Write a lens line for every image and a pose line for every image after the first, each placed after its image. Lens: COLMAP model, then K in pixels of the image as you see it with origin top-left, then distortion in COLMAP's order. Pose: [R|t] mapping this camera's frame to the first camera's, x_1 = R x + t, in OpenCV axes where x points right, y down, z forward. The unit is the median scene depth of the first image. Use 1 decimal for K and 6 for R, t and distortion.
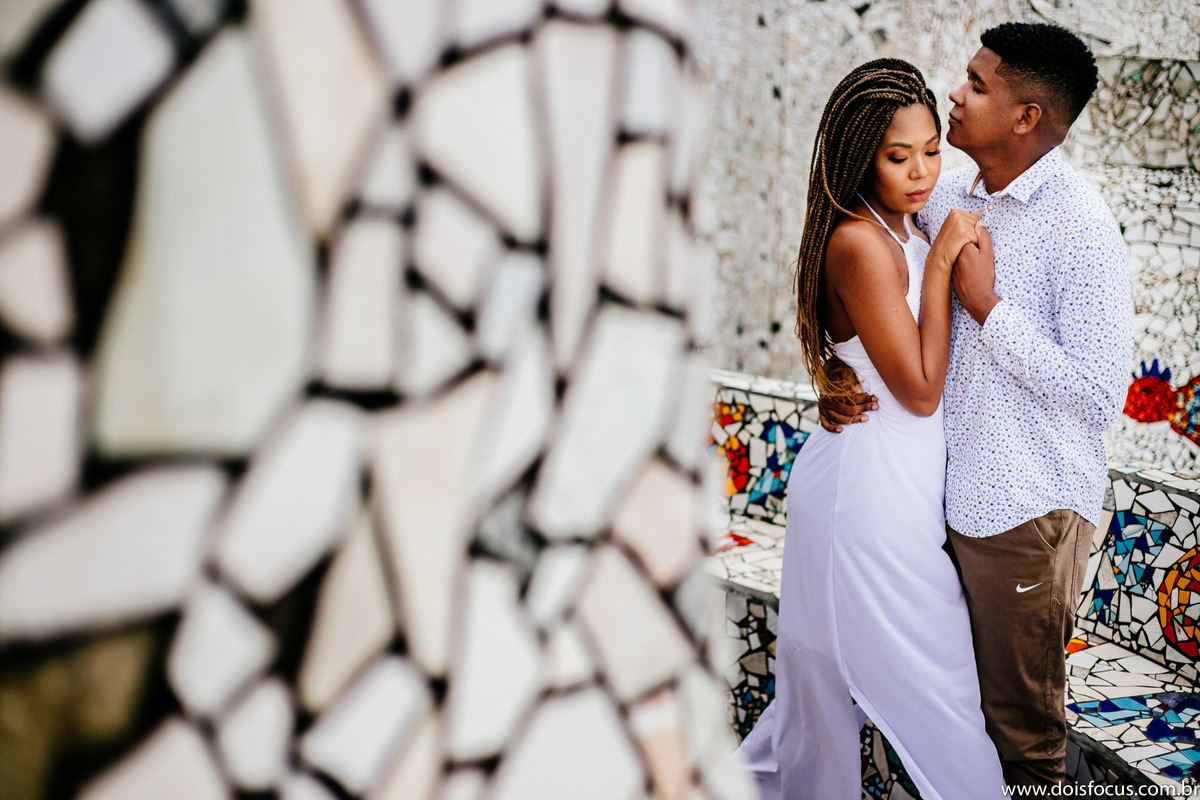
lens RADIAL K [[1854.9, 0, 599.2], [0, 1854.9, 400.8], [0, 0, 1]] dist [-0.053980, 0.000000]
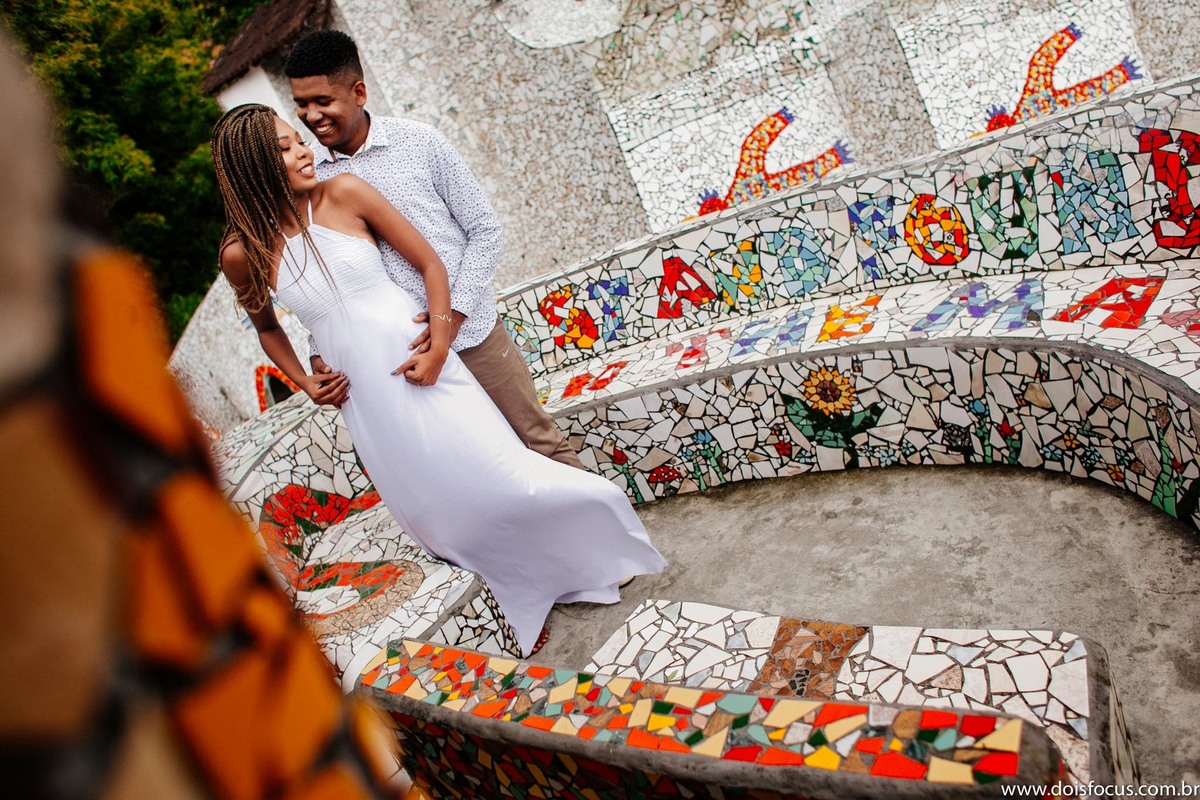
lens RADIAL K [[971.6, 0, 609.4], [0, 971.6, 398.7], [0, 0, 1]] dist [-0.018491, -0.000794]
pose [[0.839451, -0.502438, 0.207072, -0.109925], [0.492309, 0.864455, 0.101734, 0.020406], [-0.230119, 0.016543, 0.973022, 0.312006]]
